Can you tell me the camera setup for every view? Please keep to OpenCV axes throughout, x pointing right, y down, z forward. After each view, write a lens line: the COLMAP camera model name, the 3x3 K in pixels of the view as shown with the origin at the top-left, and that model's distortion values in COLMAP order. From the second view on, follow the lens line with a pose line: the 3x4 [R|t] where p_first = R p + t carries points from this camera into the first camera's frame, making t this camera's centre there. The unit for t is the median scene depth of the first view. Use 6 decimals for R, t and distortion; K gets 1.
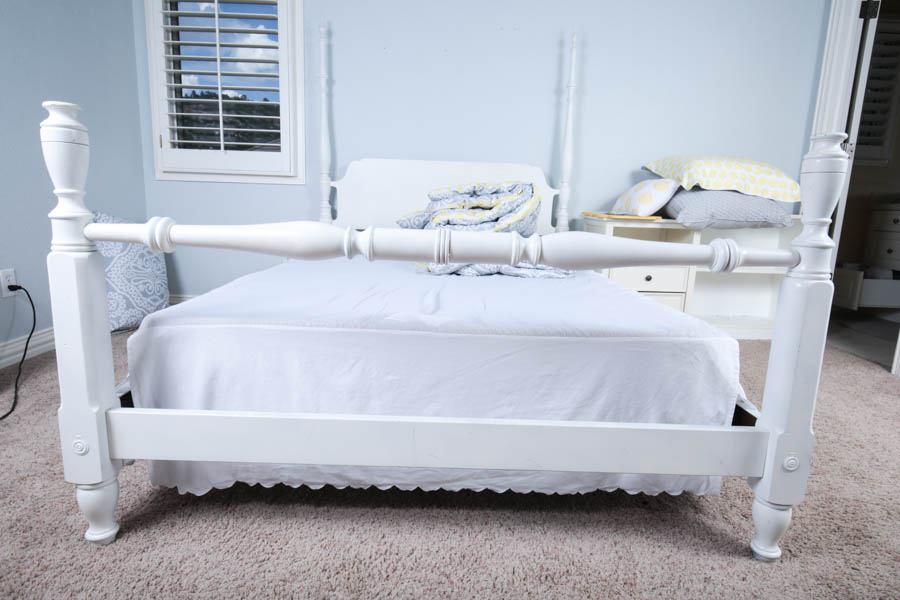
lens RADIAL K [[520.3, 0, 445.3], [0, 520.3, 416.9], [0, 0, 1]] dist [-0.001443, 0.000131]
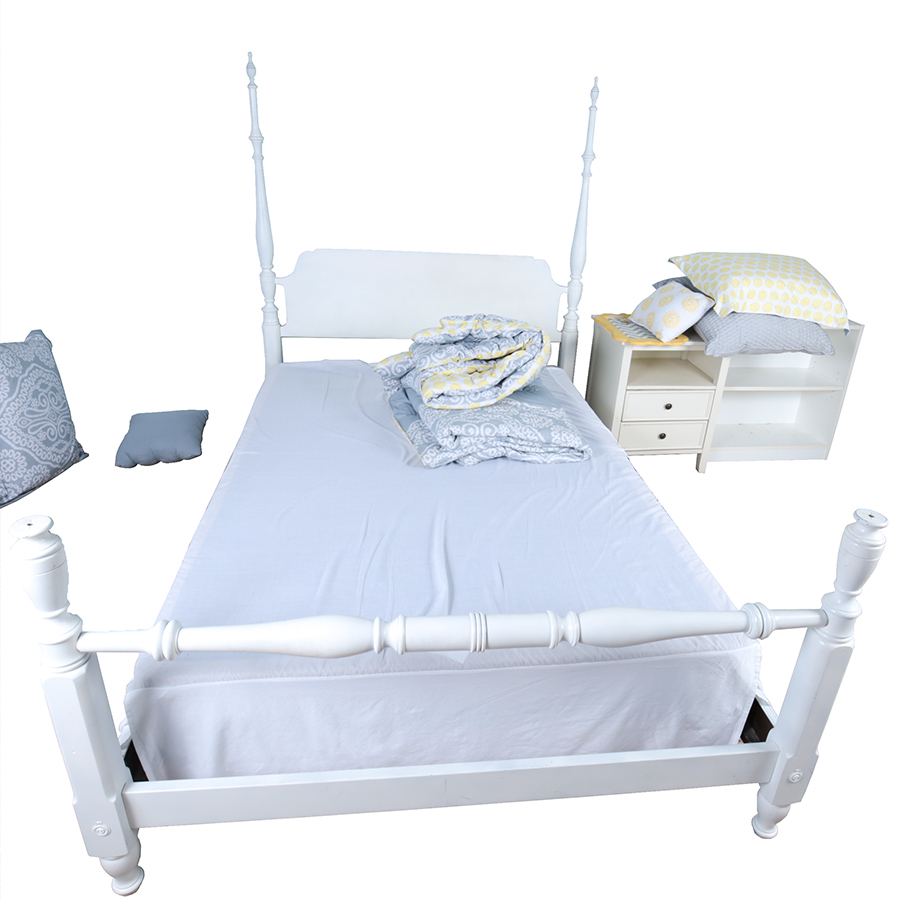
lens RADIAL K [[679.2, 0, 450.0], [0, 679.2, 450.0], [0, 0, 1]] dist [-0.014182, -0.008626]
pose [[0.993547, -0.039024, 0.106500, -0.098508], [0.011579, 0.968943, 0.247013, -0.543147], [-0.112832, -0.244186, 0.963142, -0.055832]]
